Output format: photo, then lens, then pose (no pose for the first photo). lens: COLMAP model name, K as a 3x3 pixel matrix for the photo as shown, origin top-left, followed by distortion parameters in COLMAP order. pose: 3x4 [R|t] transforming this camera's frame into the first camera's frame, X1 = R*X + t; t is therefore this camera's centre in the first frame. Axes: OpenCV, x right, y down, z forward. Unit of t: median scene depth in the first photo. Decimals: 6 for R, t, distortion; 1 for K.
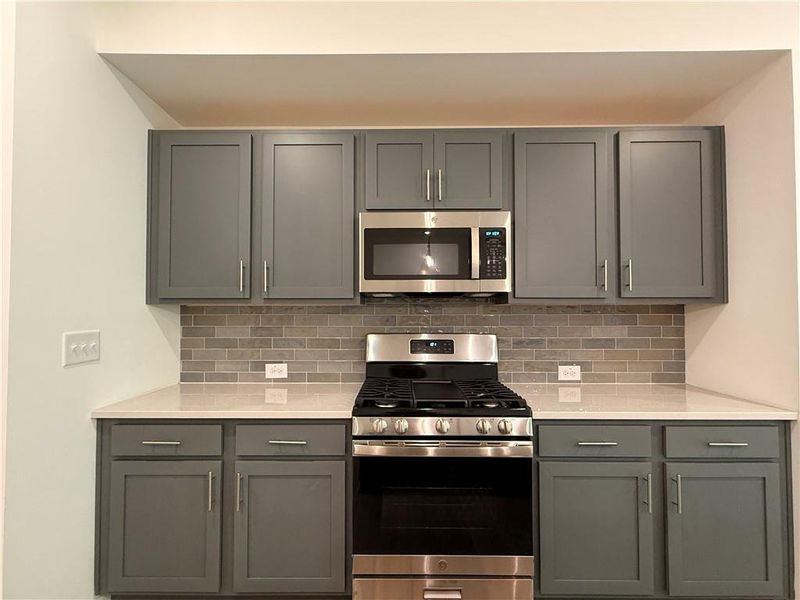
lens RADIAL K [[380.6, 0, 401.3], [0, 380.6, 300.9], [0, 0, 1]] dist [0.001271, -0.000194]
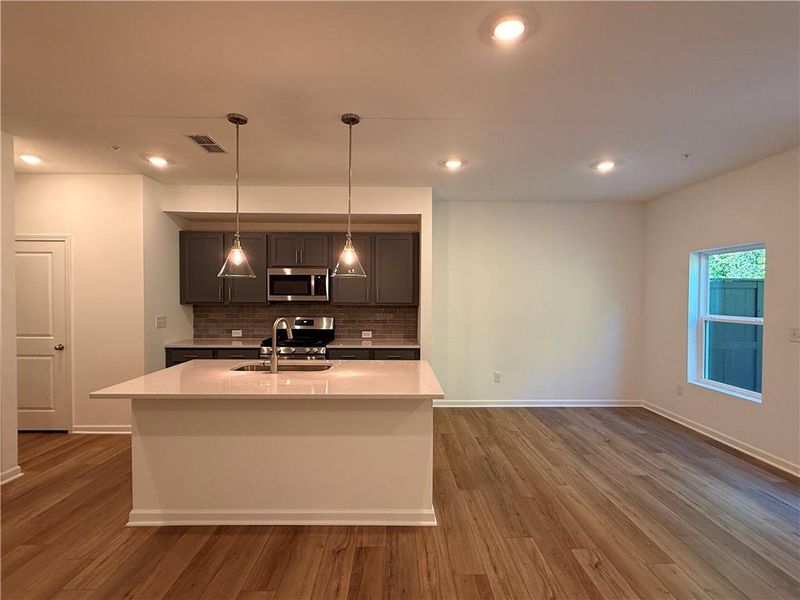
lens RADIAL K [[380.6, 0, 401.3], [0, 380.6, 300.9], [0, 0, 1]] dist [0.001271, -0.000194]
pose [[0.999626, 0.004973, 0.026894, 0.610113], [-0.006145, 0.999025, 0.043707, -0.116979], [-0.026650, -0.043856, 0.998682, -1.323591]]
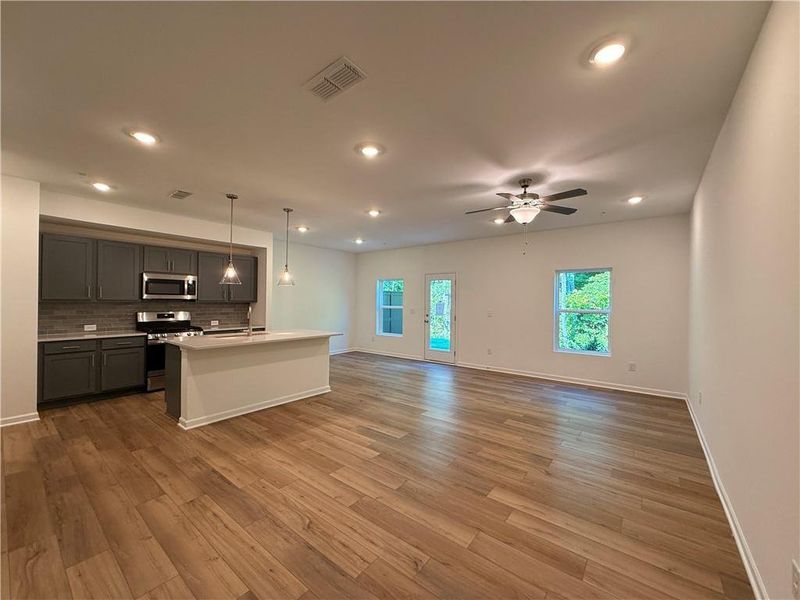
lens RADIAL K [[318.5, 0, 398.5], [0, 318.5, 300.3], [0, 0, 1]] dist [0.001822, 0.000079]
pose [[0.612524, 0.008799, 0.790403, -0.786126], [-0.033274, 0.999339, 0.014661, -0.100717], [-0.789751, -0.035280, 0.612412, -1.992258]]
